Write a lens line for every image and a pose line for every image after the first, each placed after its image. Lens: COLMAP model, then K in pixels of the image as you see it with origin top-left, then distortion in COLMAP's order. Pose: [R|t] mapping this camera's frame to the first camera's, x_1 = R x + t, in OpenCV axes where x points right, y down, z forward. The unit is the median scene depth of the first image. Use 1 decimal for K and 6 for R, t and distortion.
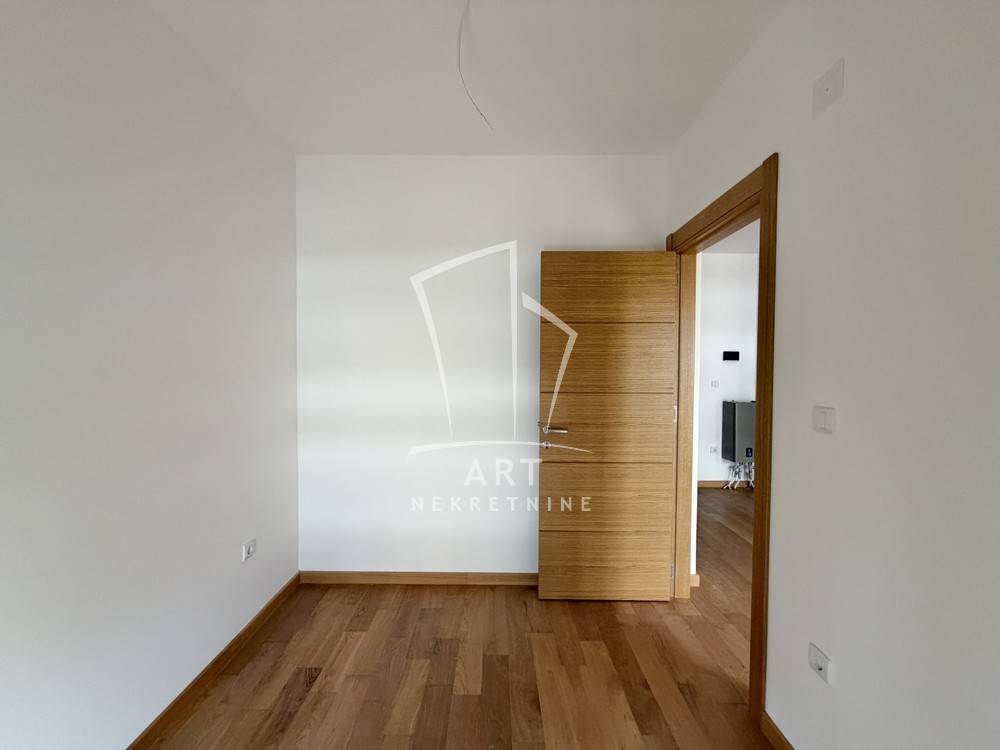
lens RADIAL K [[398.0, 0, 497.1], [0, 398.0, 380.4], [0, 0, 1]] dist [-0.003538, 0.000899]
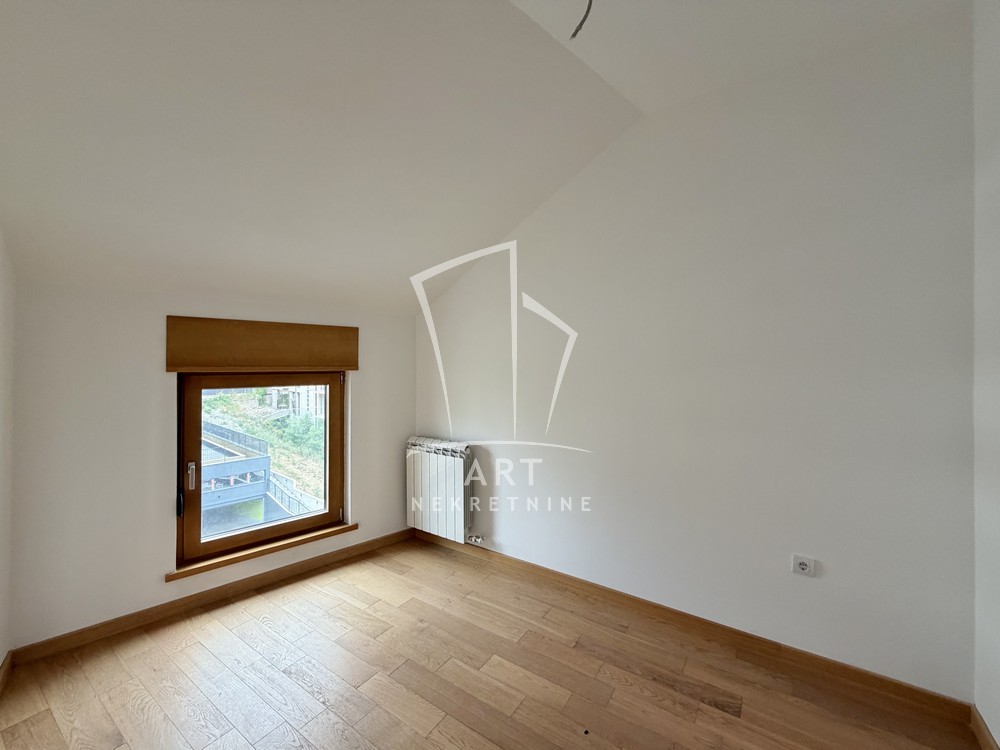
lens RADIAL K [[398.0, 0, 495.4], [0, 398.0, 357.5], [0, 0, 1]] dist [-0.003538, 0.000899]
pose [[-0.559893, -0.014803, -0.828433, 0.573119], [-0.027487, 0.999622, 0.000714, -0.018035], [0.828109, 0.023171, -0.560088, 1.070719]]
